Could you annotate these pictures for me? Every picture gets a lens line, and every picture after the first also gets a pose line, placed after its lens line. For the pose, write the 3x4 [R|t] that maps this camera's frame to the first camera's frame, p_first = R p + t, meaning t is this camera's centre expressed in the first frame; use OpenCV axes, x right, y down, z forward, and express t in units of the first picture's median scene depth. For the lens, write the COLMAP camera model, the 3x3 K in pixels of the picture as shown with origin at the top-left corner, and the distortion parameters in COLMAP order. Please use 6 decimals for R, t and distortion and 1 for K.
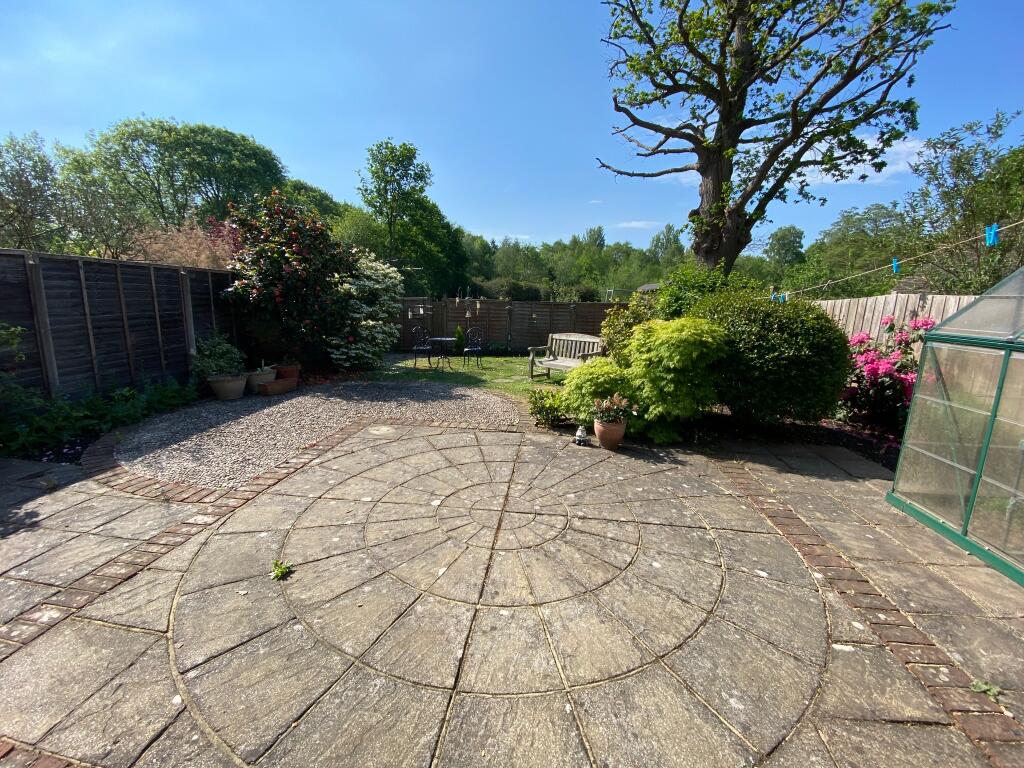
lens RADIAL K [[413.4, 0, 509.8], [0, 413.4, 380.3], [0, 0, 1]] dist [0.023122, -0.022464]
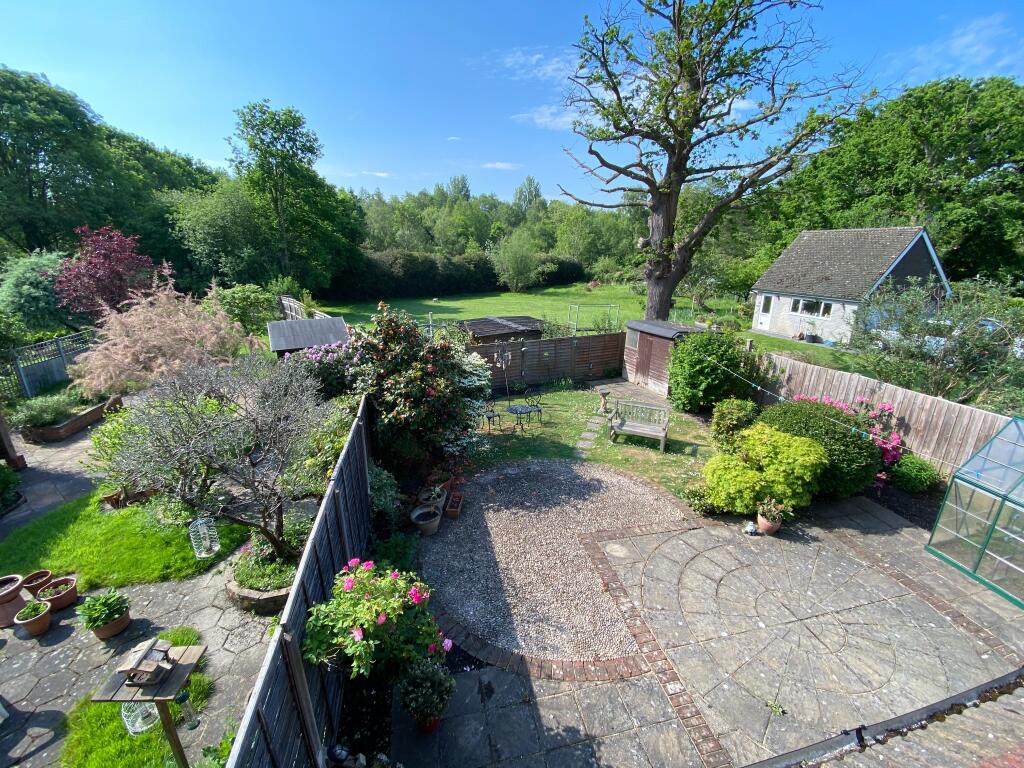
lens RADIAL K [[416.7, 0, 509.5], [0, 416.7, 381.2], [0, 0, 1]] dist [0.000588, -0.012364]
pose [[0.945959, -0.119383, 0.301512, -0.606557], [0.081448, 0.987433, 0.135436, -0.387783], [-0.313891, -0.103559, 0.943794, -0.054613]]
